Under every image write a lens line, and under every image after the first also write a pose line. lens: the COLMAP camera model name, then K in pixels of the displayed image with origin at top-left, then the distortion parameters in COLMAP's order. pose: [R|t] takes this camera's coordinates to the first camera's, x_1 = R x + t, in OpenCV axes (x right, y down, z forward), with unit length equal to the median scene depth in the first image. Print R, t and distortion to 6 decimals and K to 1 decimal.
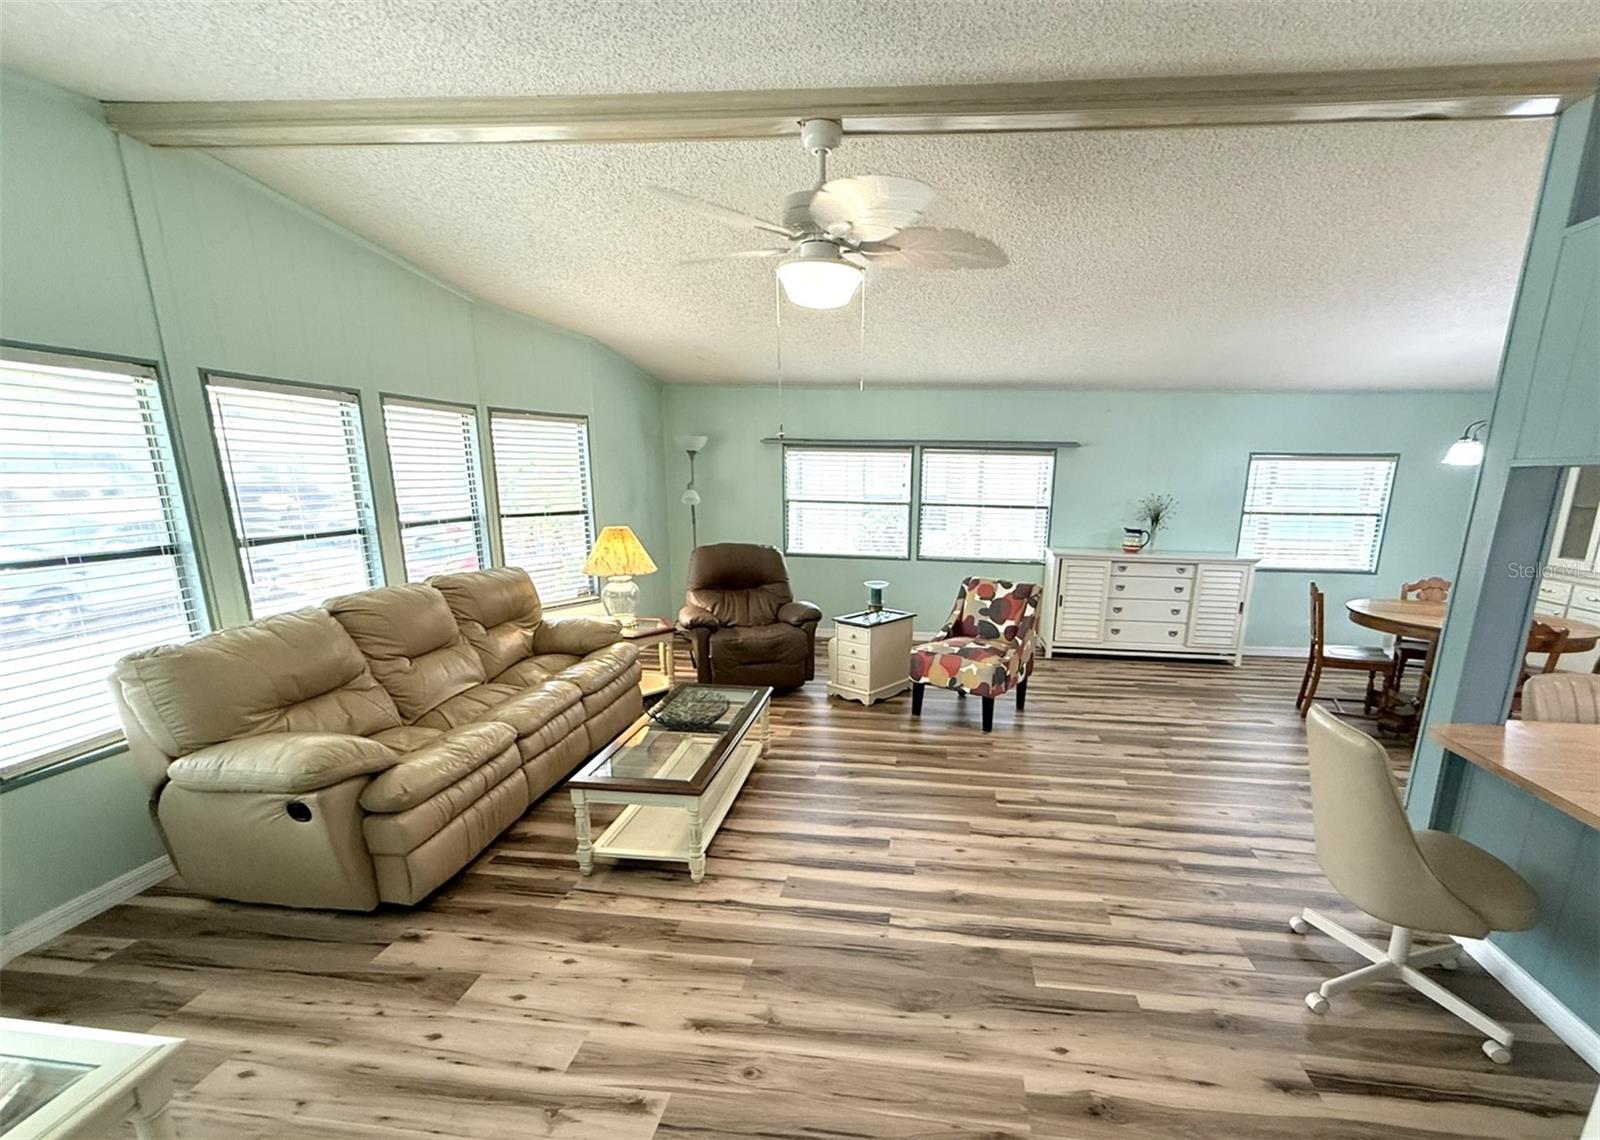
lens RADIAL K [[713.5, 0, 856.5], [0, 713.5, 647.2], [0, 0, 1]] dist [-0.001689, 0.001640]
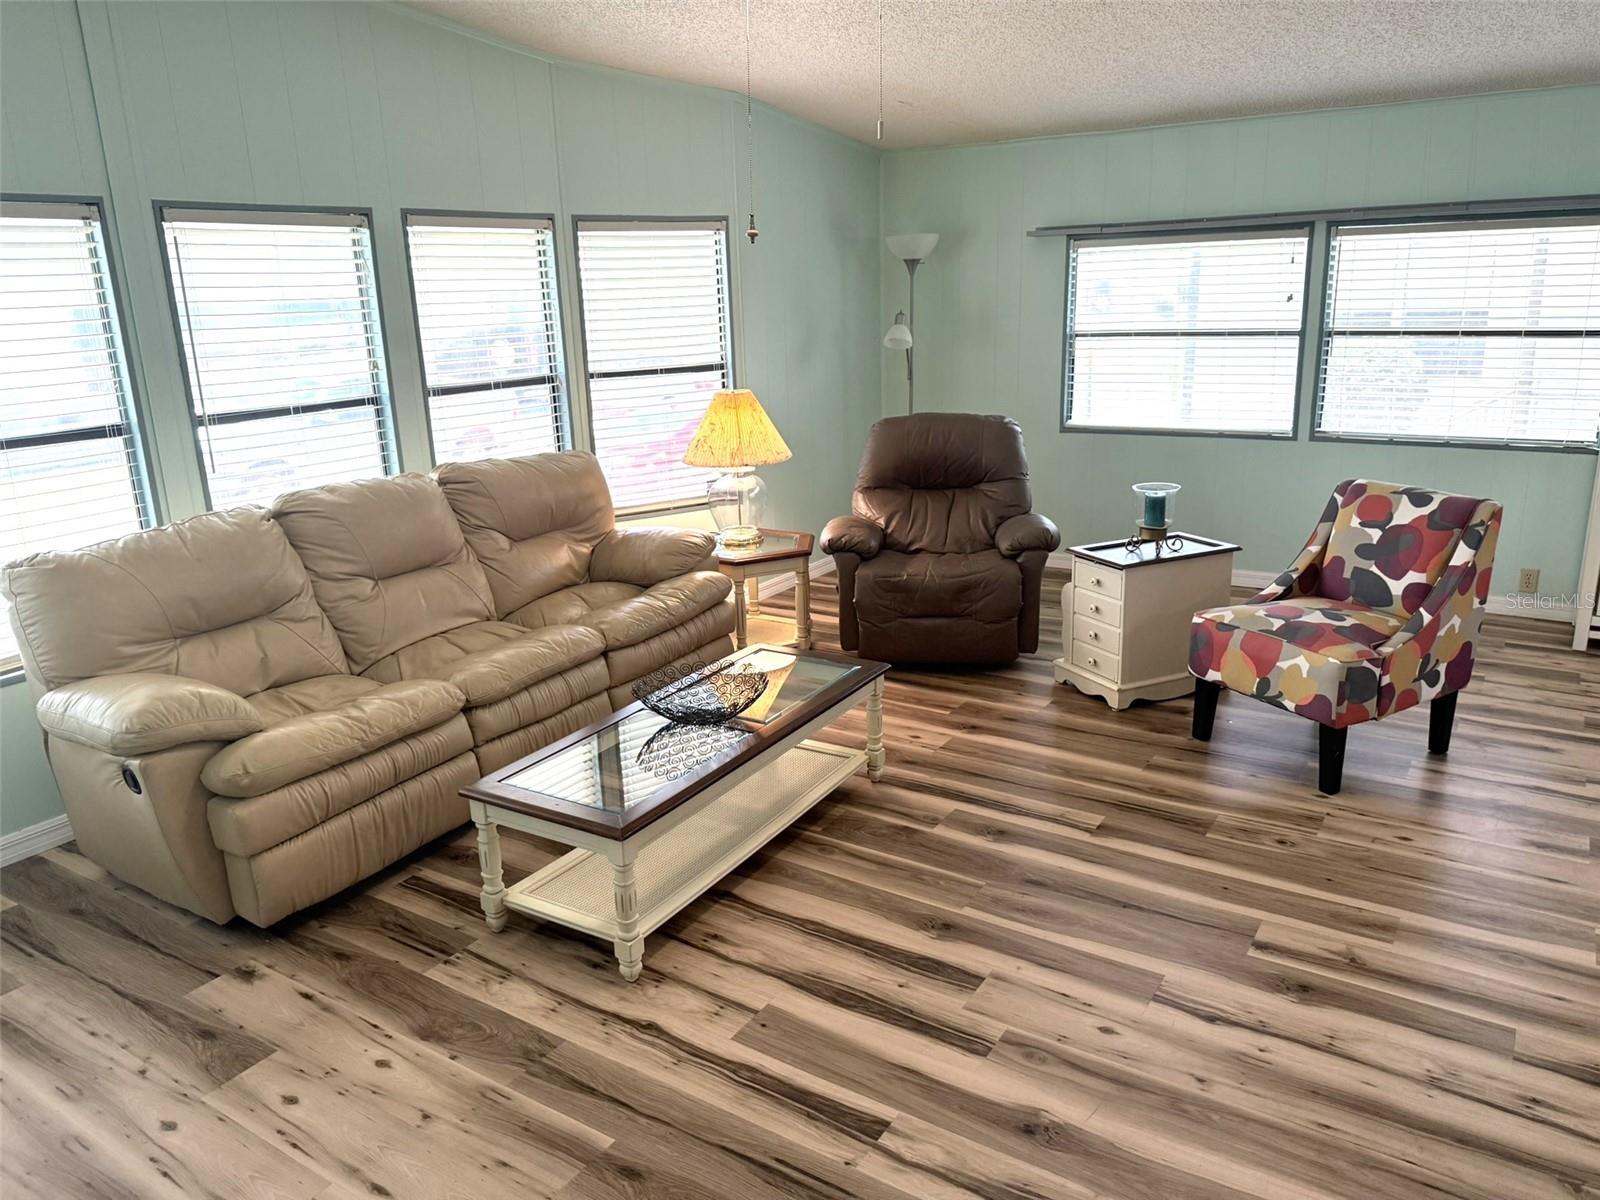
lens RADIAL K [[1123.4, 0, 803.9], [0, 1123.4, 591.1], [0, 0, 1]] dist [0.027507, -0.032854]
pose [[0.891121, 0.070381, -0.448274, 0.234644], [-0.059347, 0.997490, 0.038635, -0.036649], [0.449868, -0.007824, 0.893061, 0.149271]]
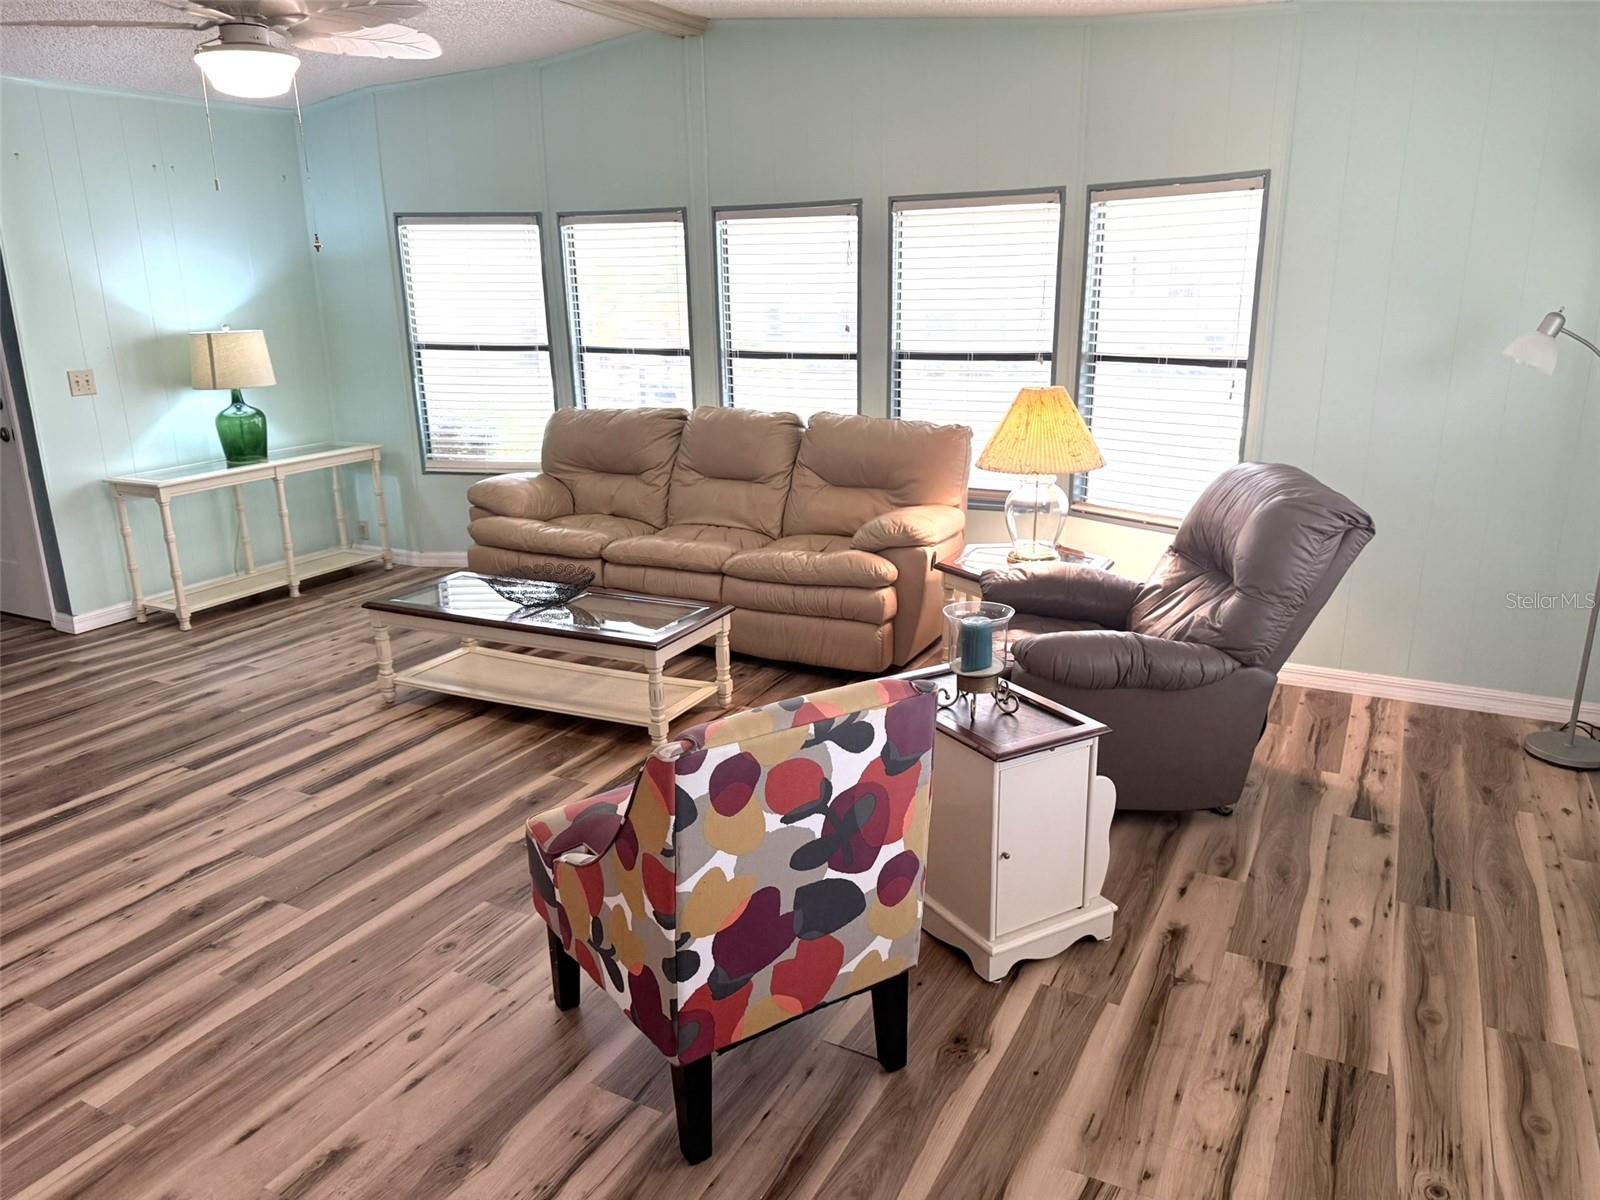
lens RADIAL K [[1123.4, 0, 806.3], [0, 1123.4, 610.1], [0, 0, 1]] dist [0.027507, -0.032854]
pose [[-0.354002, 0.247244, -0.901972, 0.710703], [-0.219035, 0.915683, 0.336968, -0.331134], [0.909234, 0.316851, -0.269998, 1.408803]]
